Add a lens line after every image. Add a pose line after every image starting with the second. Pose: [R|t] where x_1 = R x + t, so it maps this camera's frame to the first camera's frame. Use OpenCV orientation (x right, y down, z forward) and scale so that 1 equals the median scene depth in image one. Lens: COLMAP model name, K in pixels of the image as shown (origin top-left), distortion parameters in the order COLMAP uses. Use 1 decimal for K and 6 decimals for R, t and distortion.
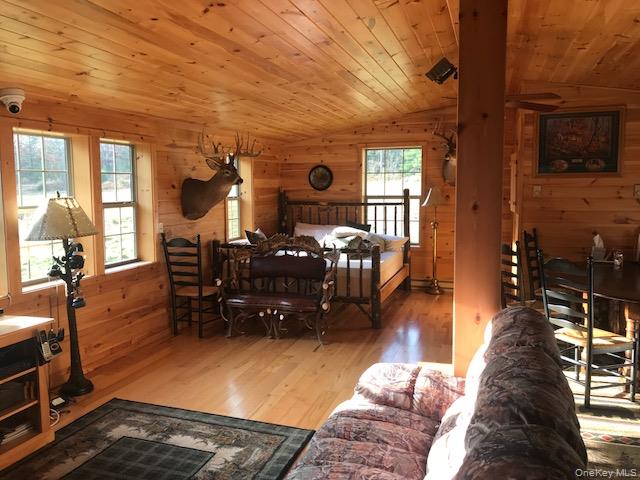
lens RADIAL K [[508.9, 0, 320.0], [0, 508.9, 240.0], [0, 0, 1]] dist [0.005894, -0.002014]
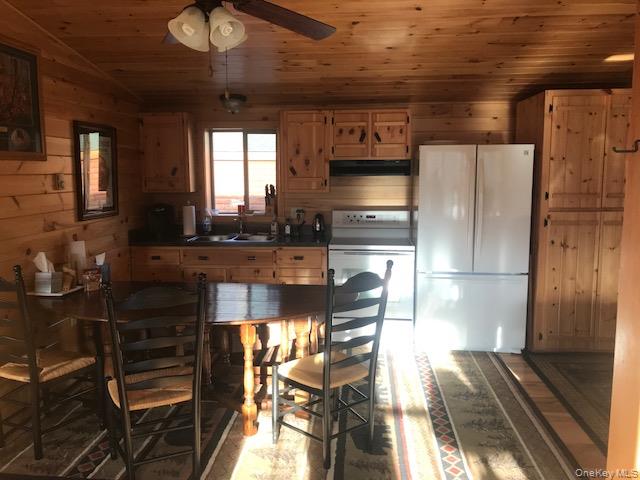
lens RADIAL K [[508.9, 0, 320.0], [0, 508.9, 240.0], [0, 0, 1]] dist [0.005894, -0.002014]
pose [[-0.227094, -0.114404, 0.967130, -0.134919], [0.104472, 0.984484, 0.140988, -0.079547], [-0.968253, 0.133055, -0.211619, 0.819181]]
